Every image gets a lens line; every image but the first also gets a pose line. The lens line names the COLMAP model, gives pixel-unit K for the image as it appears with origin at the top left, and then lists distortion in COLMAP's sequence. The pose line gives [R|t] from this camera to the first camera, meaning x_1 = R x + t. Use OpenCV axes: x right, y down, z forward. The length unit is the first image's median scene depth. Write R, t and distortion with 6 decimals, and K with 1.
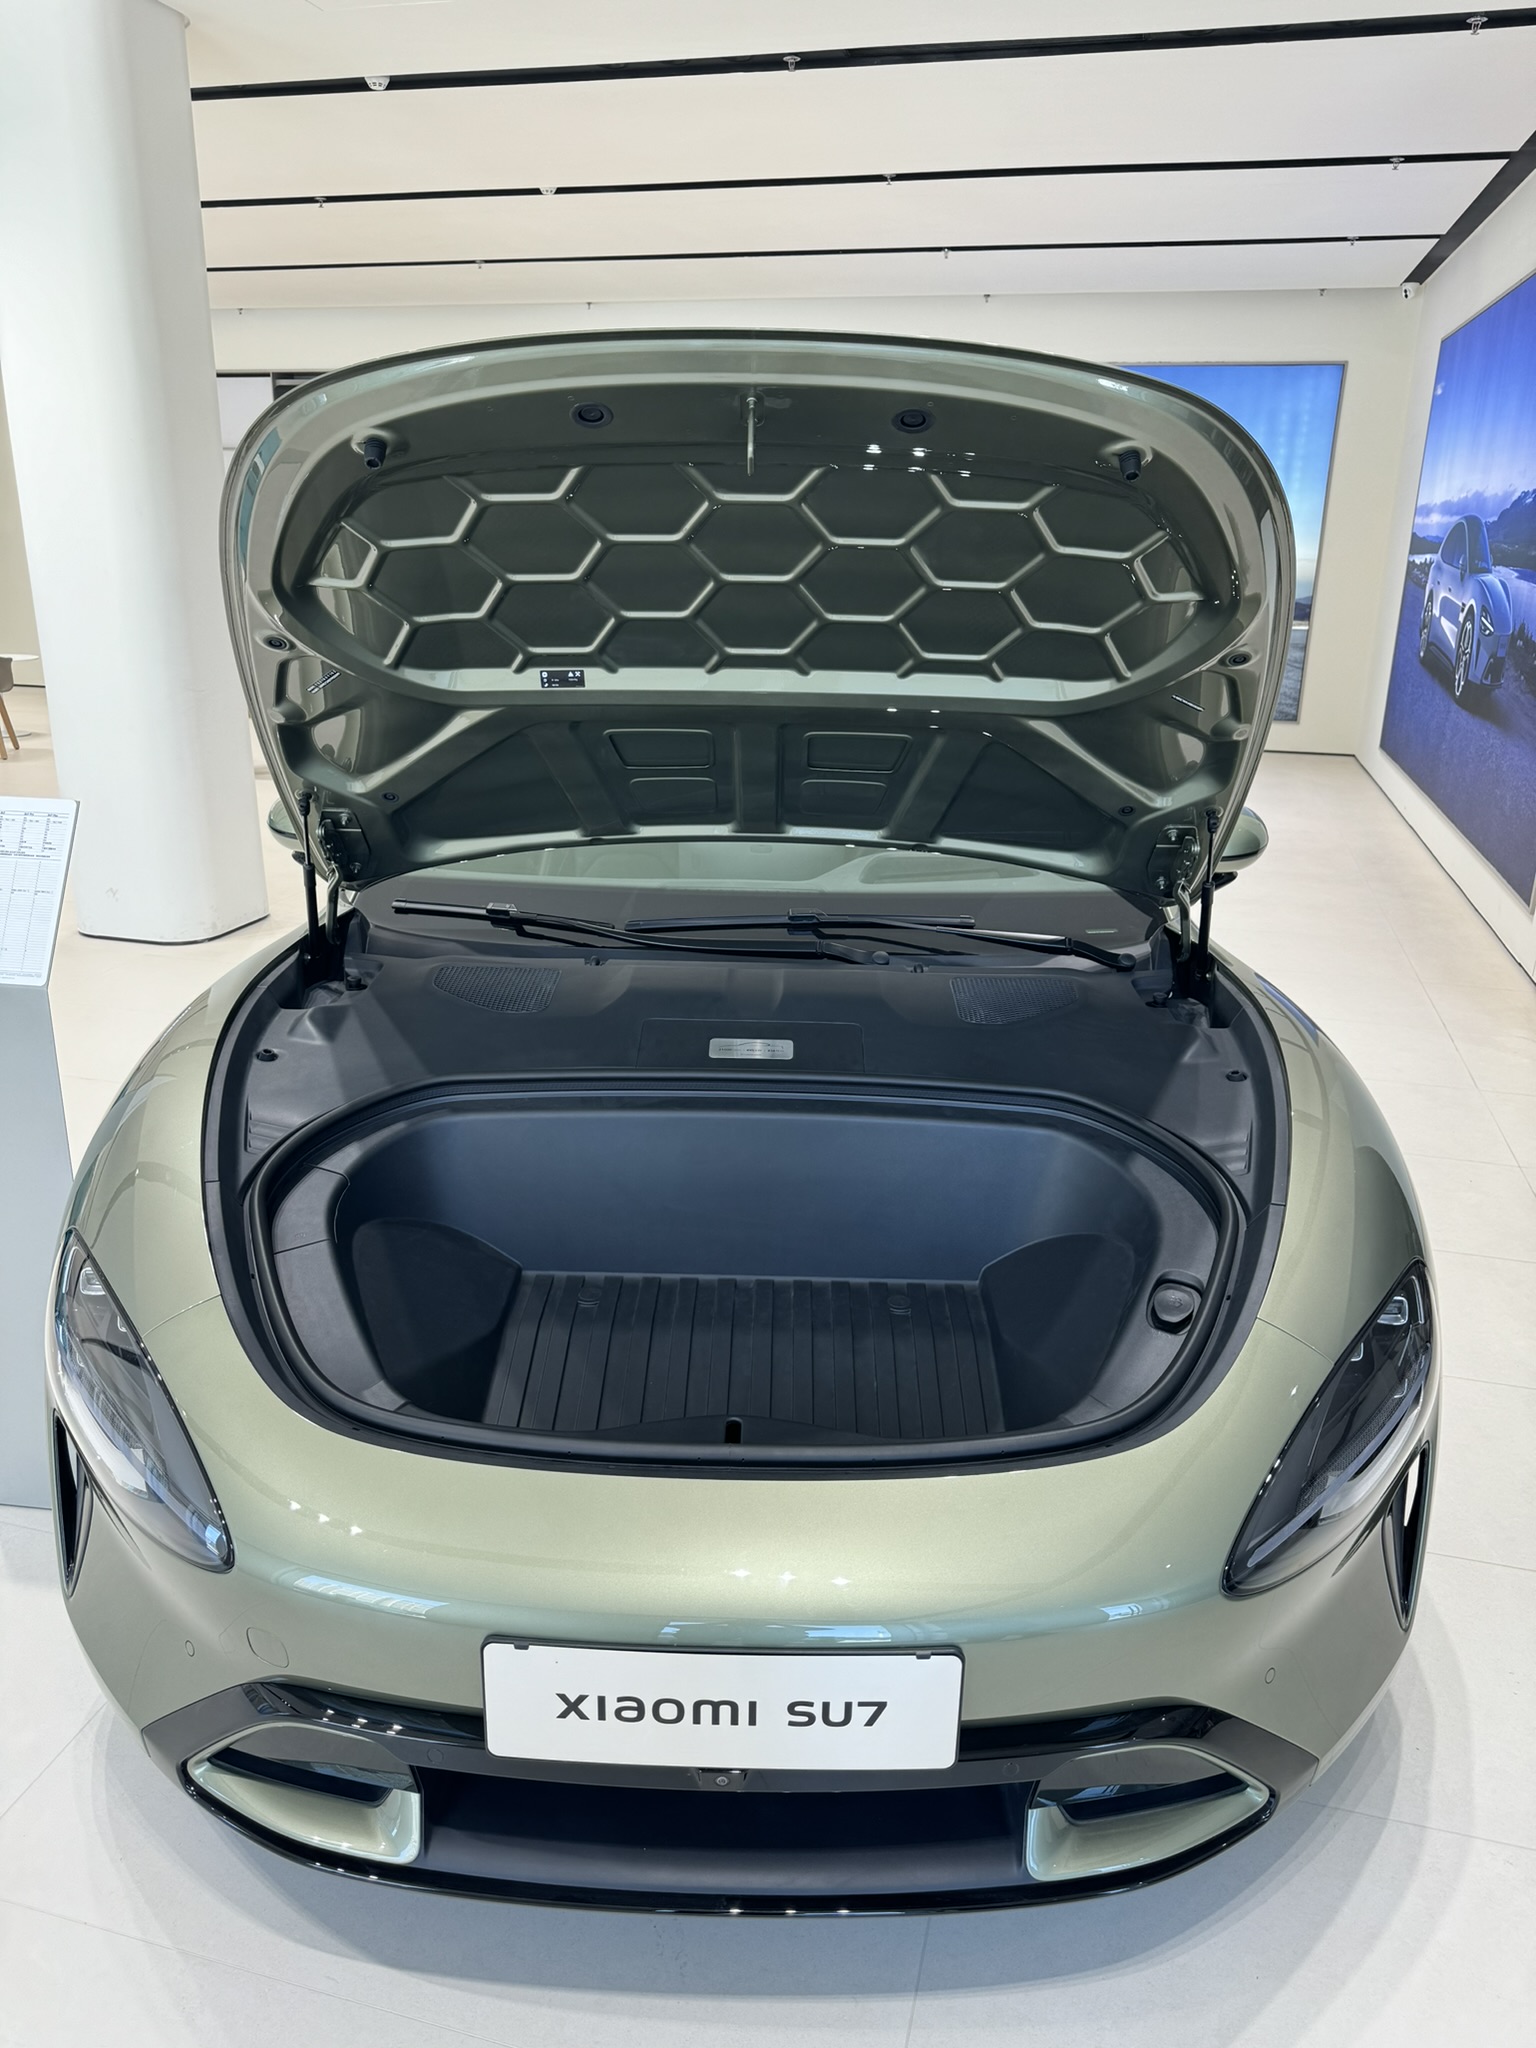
lens RADIAL K [[1444.0, 0, 772.9], [0, 1444.0, 1026.4], [0, 0, 1]] dist [0.020930, -0.018654]
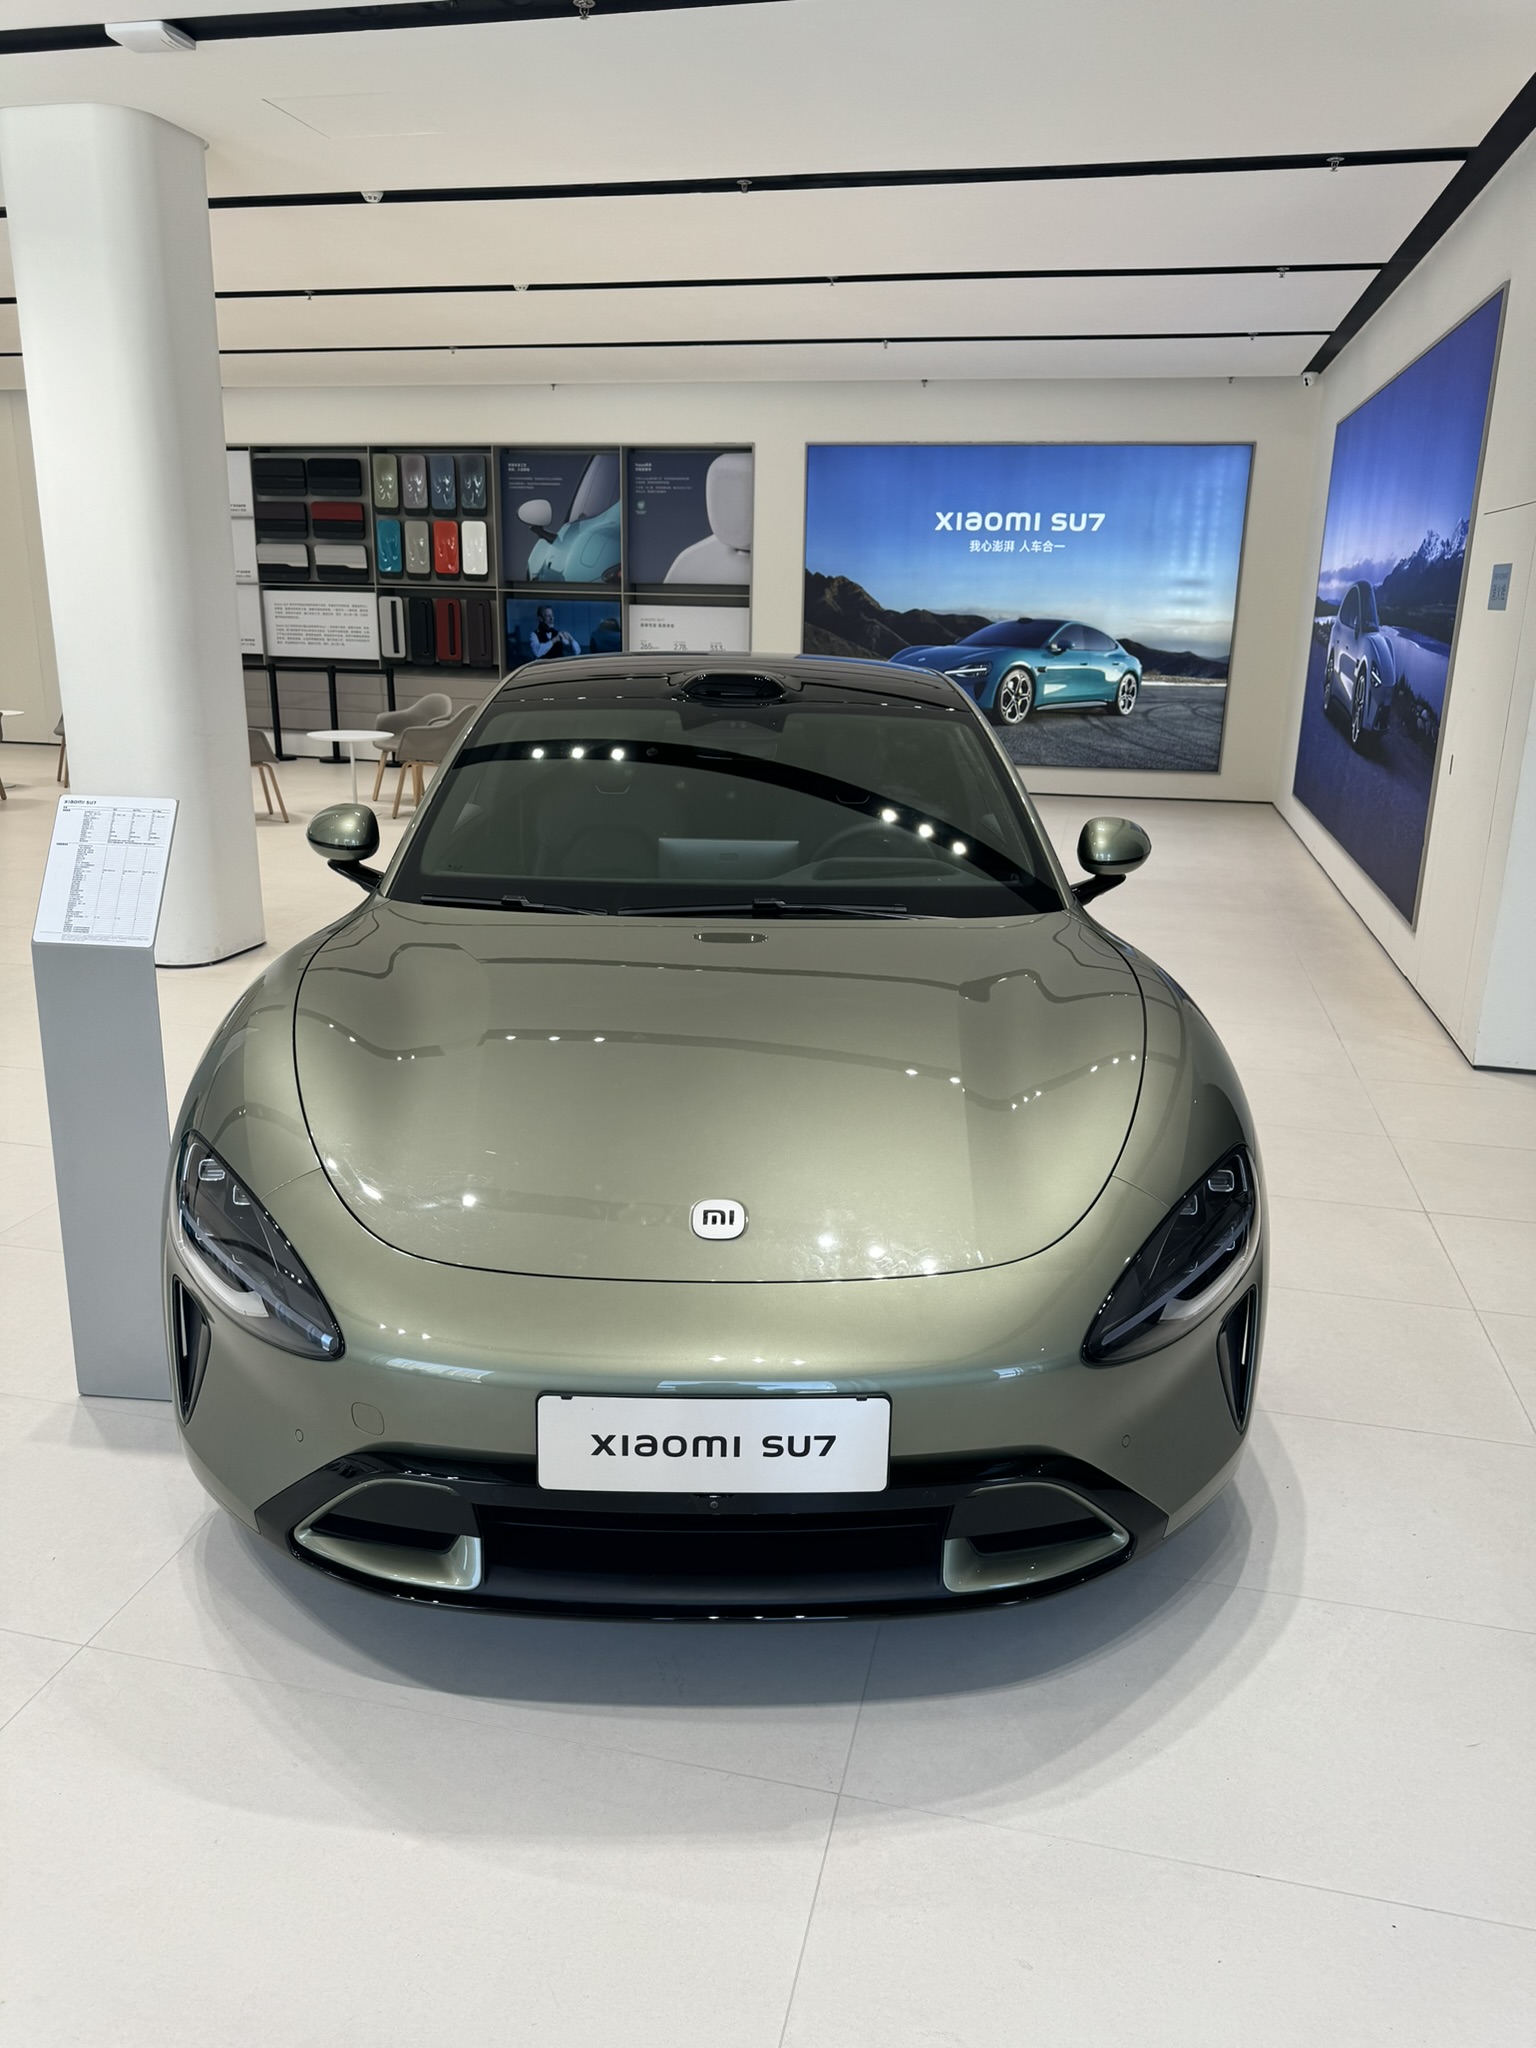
lens RADIAL K [[1444.0, 0, 782.9], [0, 1444.0, 1015.0], [0, 0, 1]] dist [0.020930, -0.018654]
pose [[0.999256, -0.009168, 0.037462, -0.014041], [0.010980, 0.998765, -0.048459, 0.106631], [-0.036971, 0.048834, 0.998122, -0.279643]]
